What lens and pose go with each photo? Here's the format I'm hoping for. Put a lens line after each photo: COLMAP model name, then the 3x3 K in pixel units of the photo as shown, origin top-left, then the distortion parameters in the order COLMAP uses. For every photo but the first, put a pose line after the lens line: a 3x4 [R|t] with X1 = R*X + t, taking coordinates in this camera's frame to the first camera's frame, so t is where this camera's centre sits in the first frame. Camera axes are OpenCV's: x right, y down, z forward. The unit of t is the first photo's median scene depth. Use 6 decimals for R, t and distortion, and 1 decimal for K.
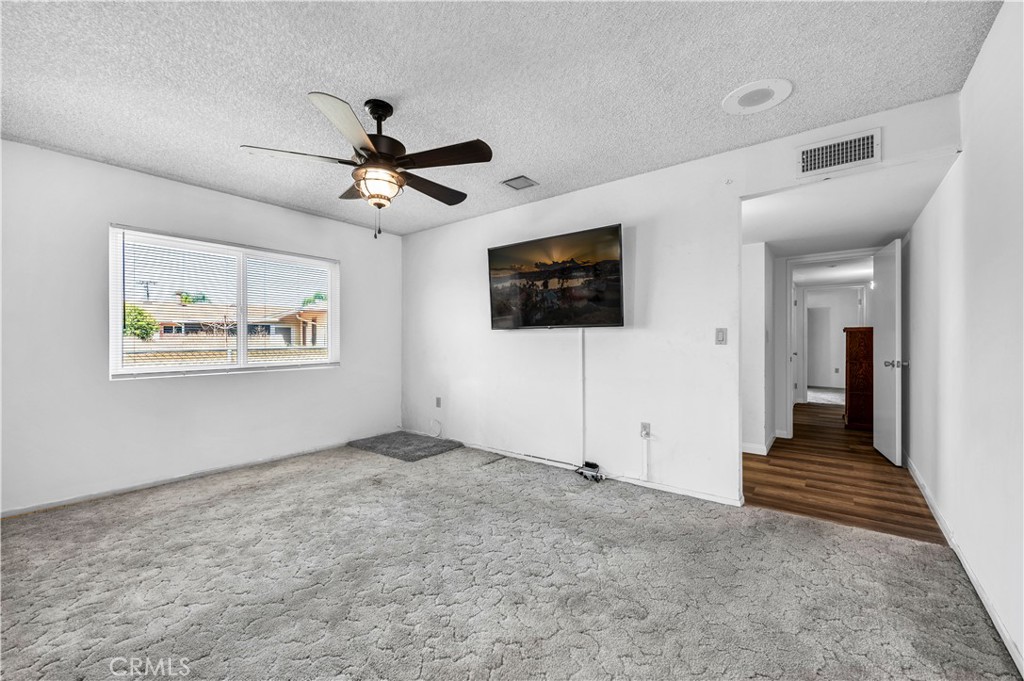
lens RADIAL K [[415.3, 0, 515.4], [0, 415.3, 337.8], [0, 0, 1]] dist [0.004853, -0.000216]
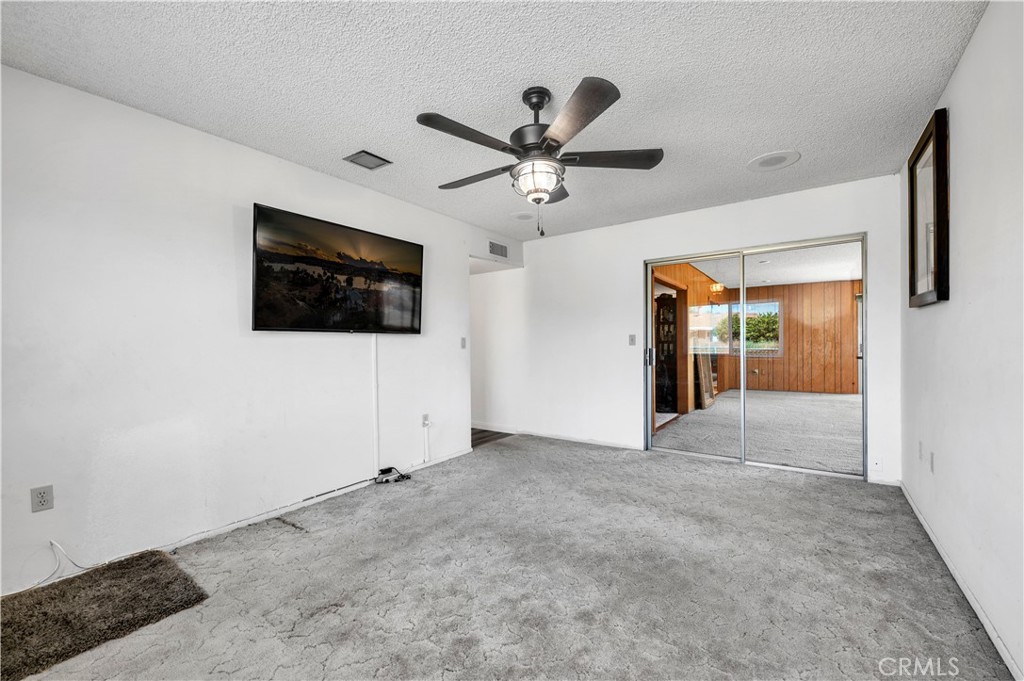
lens RADIAL K [[415.3, 0, 515.8], [0, 415.3, 344.7], [0, 0, 1]] dist [0.004853, -0.000216]
pose [[-0.050815, 0.005782, 0.998691, -0.808673], [0.007247, 0.999959, -0.005421, 0.009523], [-0.998682, 0.006962, -0.050855, 0.711526]]
